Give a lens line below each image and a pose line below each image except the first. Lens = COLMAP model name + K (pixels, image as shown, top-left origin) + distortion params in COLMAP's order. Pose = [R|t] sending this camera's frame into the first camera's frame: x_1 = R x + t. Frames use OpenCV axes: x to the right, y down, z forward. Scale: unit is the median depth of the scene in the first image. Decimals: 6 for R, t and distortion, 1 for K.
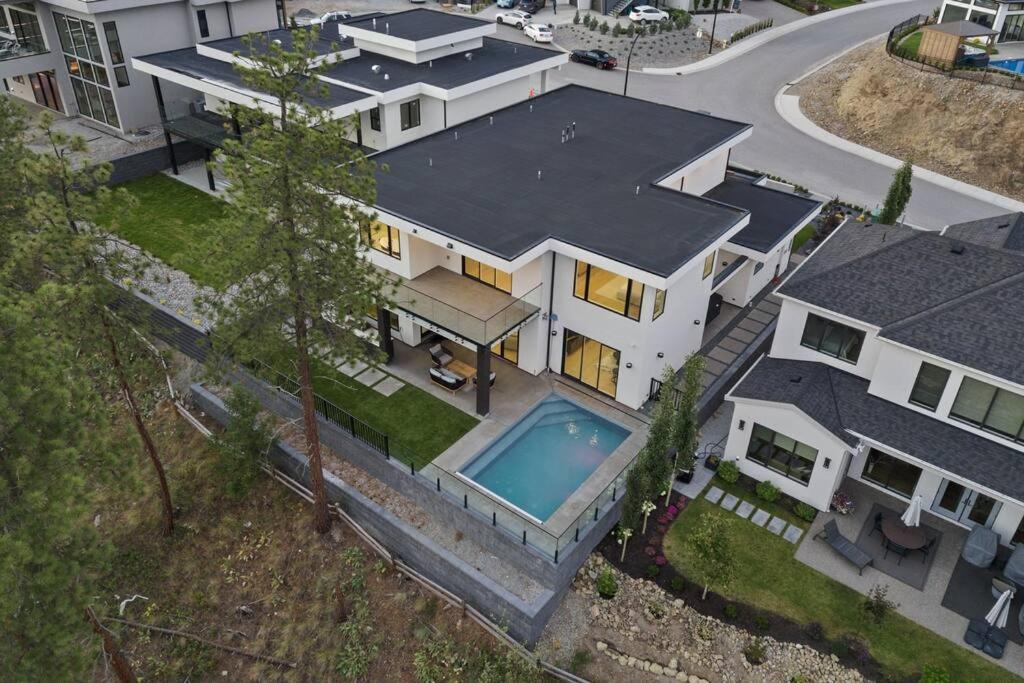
lens RADIAL K [[779.1, 0, 513.0], [0, 779.1, 305.5], [0, 0, 1]] dist [0.046747, -0.036151]
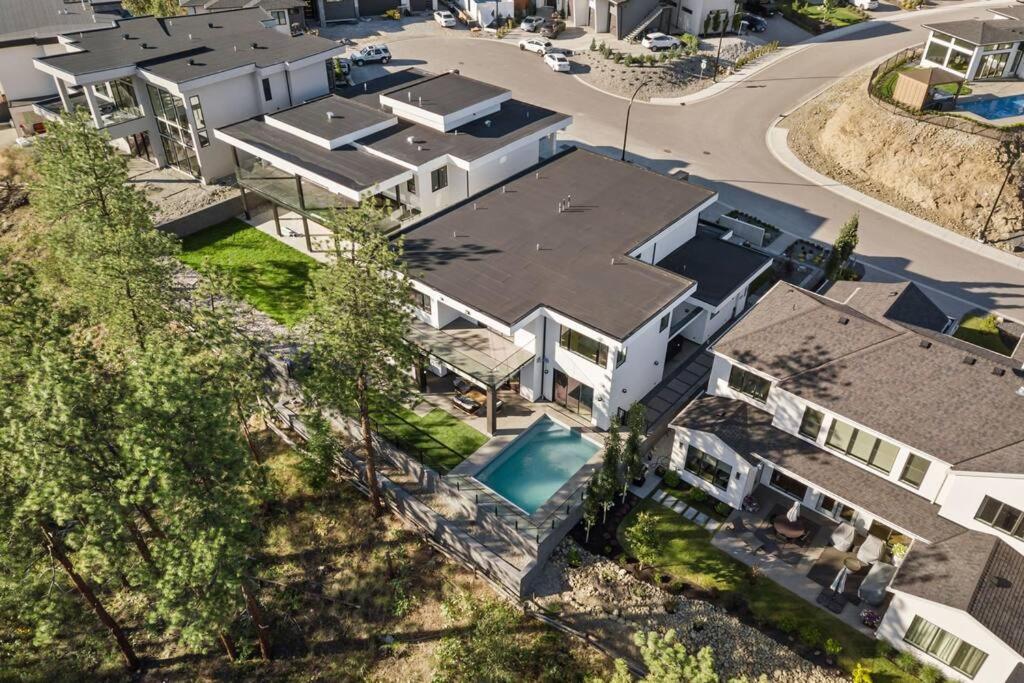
lens RADIAL K [[783.0, 0, 512.0], [0, 783.0, 341.5], [0, 0, 1]] dist [0.019553, 0.008081]
pose [[0.999006, 0.010338, -0.043368, 0.043173], [-0.006525, 0.996172, 0.087173, -0.109693], [0.044103, -0.086803, 0.995249, -0.267562]]
